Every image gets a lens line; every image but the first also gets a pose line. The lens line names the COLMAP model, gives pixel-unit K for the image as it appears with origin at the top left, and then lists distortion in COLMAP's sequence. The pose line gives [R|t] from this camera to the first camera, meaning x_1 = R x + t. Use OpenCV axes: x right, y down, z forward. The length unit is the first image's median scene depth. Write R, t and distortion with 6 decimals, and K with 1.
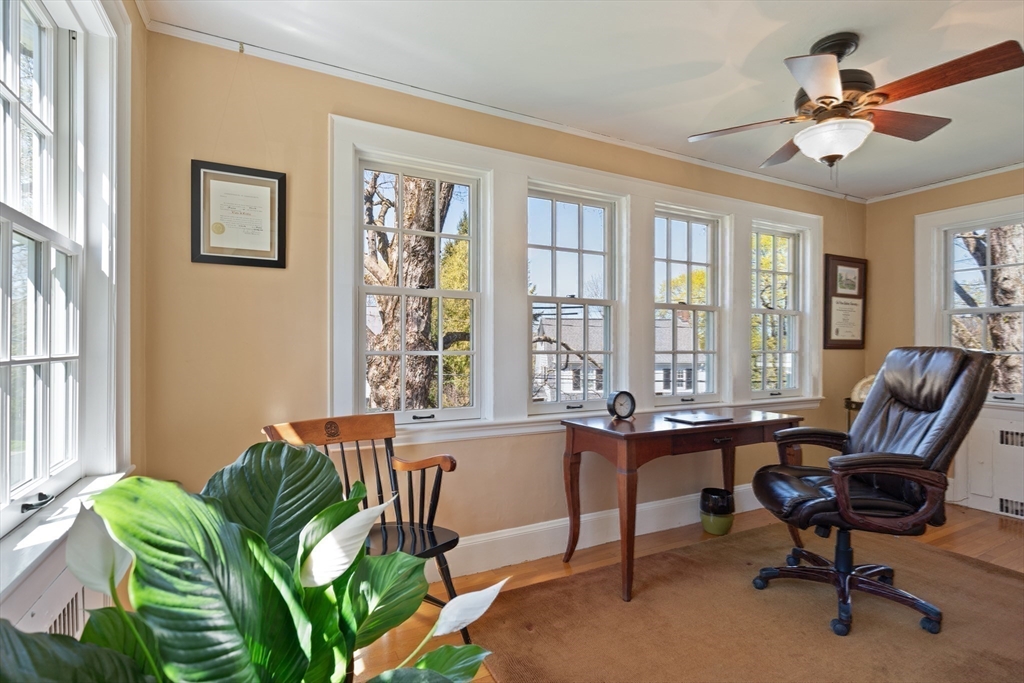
lens RADIAL K [[496.3, 0, 512.0], [0, 496.3, 341.5], [0, 0, 1]] dist [-0.000002, -0.000466]
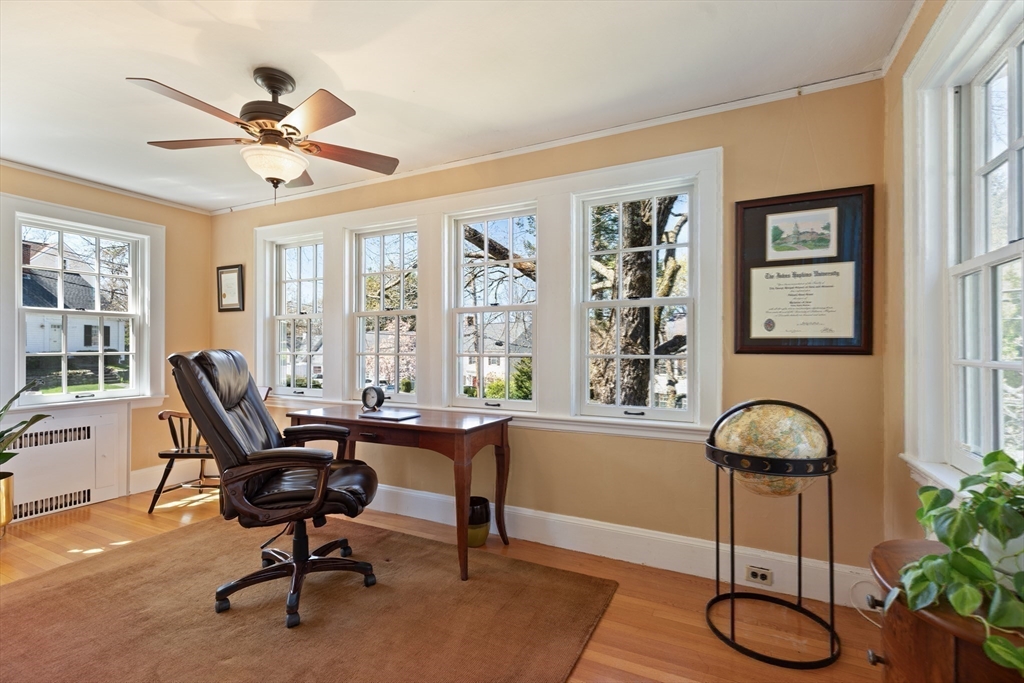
lens RADIAL K [[460.8, 0, 519.0], [0, 460.8, 343.1], [0, 0, 1]] dist [0.002862, -0.000096]
pose [[0.594280, -0.011658, -0.804174, 0.484945], [0.008538, 0.999930, -0.008186, 0.002291], [0.804213, -0.002001, 0.594338, 0.222558]]
